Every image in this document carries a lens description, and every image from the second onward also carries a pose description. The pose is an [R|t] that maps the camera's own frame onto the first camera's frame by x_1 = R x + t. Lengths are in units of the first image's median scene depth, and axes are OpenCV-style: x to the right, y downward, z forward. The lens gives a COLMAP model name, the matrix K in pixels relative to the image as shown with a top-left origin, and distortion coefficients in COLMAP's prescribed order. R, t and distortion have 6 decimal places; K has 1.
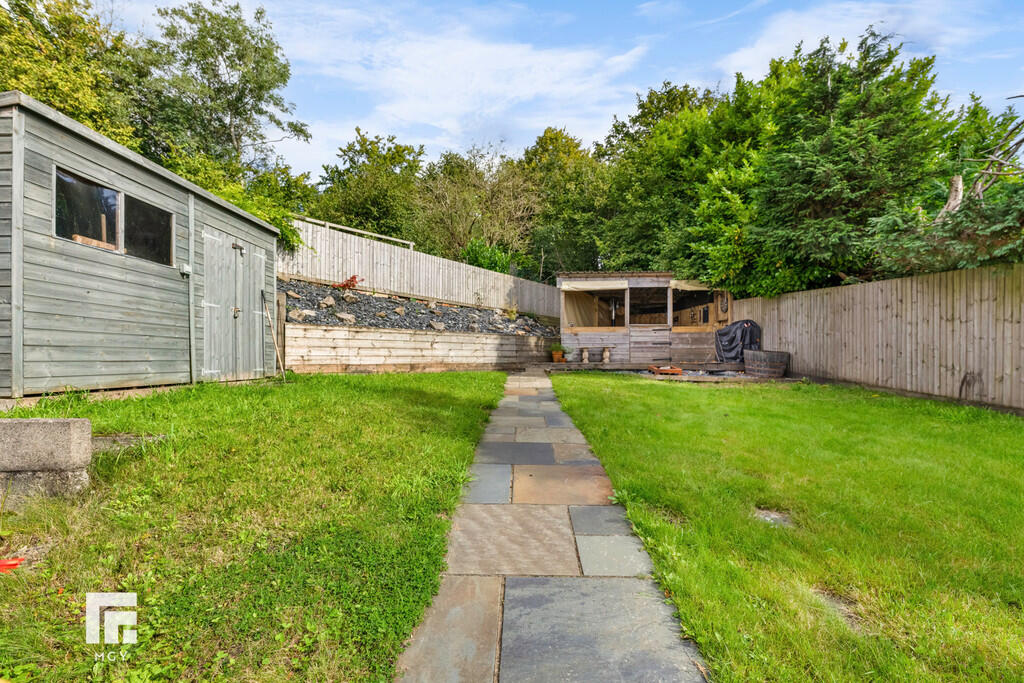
lens RADIAL K [[423.4, 0, 511.5], [0, 423.4, 355.8], [0, 0, 1]] dist [-0.000031, -0.000050]
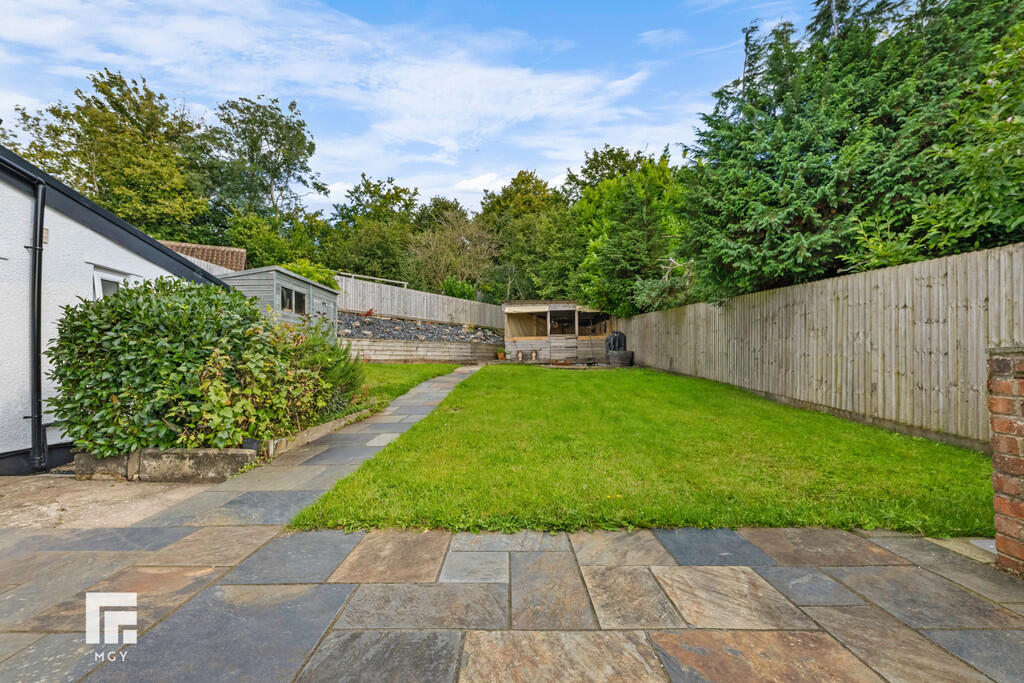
lens RADIAL K [[416.6, 0, 512.0], [0, 416.6, 351.3], [0, 0, 1]] dist [-0.000295, -0.000125]
pose [[0.999908, -0.010326, 0.008851, 0.122141], [0.010585, 0.999500, -0.029782, 0.026566], [-0.008539, 0.029873, 0.999517, -0.461778]]
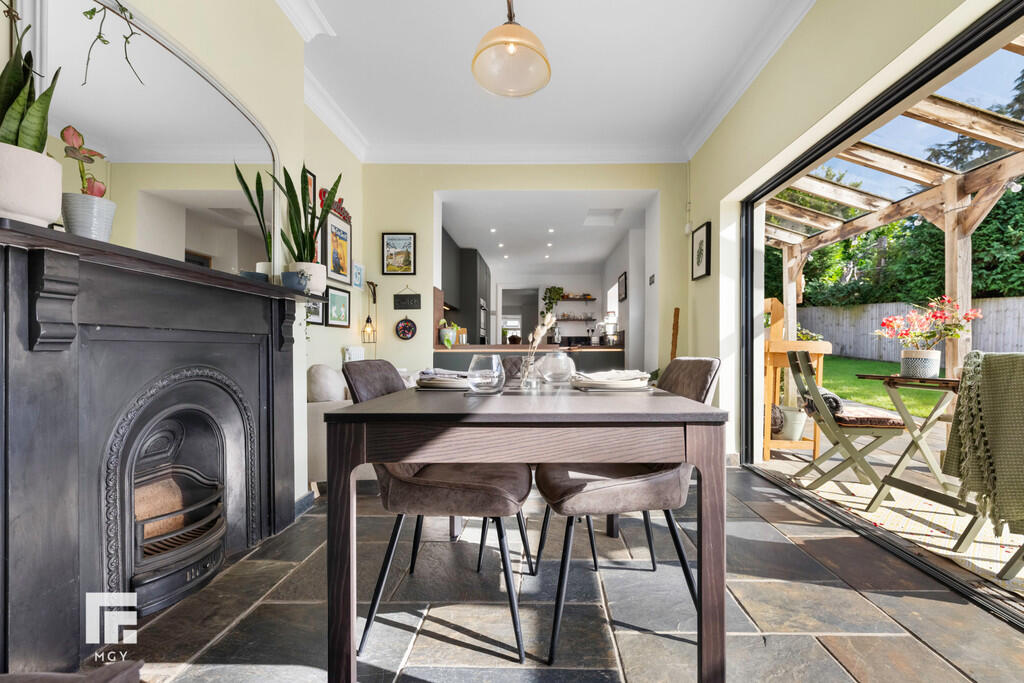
lens RADIAL K [[417.9, 0, 537.9], [0, 417.9, 346.7], [0, 0, 1]] dist [0.013162, -0.007132]
pose [[1.000000, 0.000566, 0.000266, -0.349654], [-0.000566, 1.000000, -0.000483, 0.022456], [-0.000266, 0.000482, 1.000000, -0.695753]]
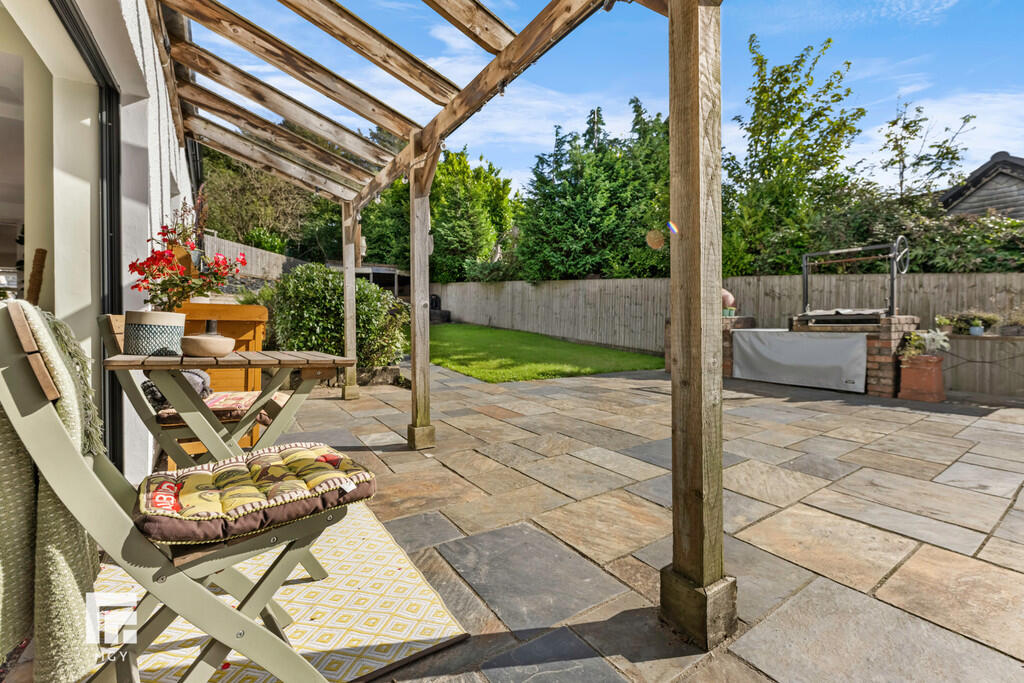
lens RADIAL K [[420.7, 0, 514.5], [0, 420.7, 318.1], [0, 0, 1]] dist [0.001486, 0.000119]
pose [[0.823438, -0.000383, 0.567407, -0.197188], [0.002250, 0.999994, -0.002589, 0.024877], [-0.567402, 0.003408, 0.823434, -0.668930]]
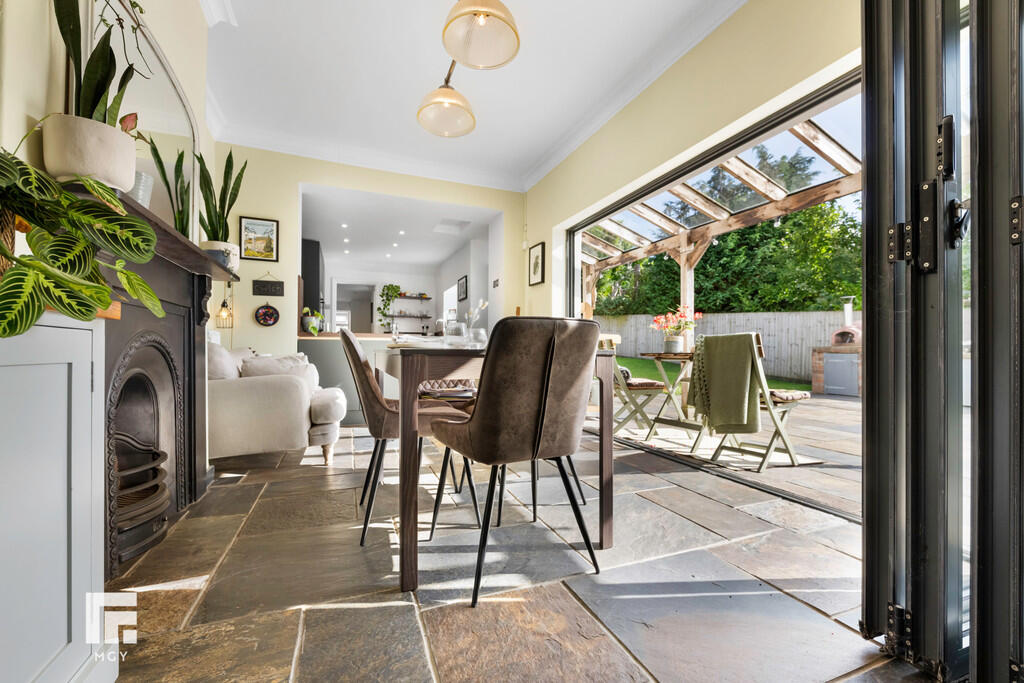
lens RADIAL K [[407.6, 0, 512.0], [0, 407.6, 341.5], [0, 0, 1]] dist [0.002123, 0.000172]
pose [[0.922300, 0.014971, 0.386186, -0.387797], [-0.008065, 0.999777, -0.019497, 0.030880], [-0.386392, 0.014867, 0.922215, -0.725481]]
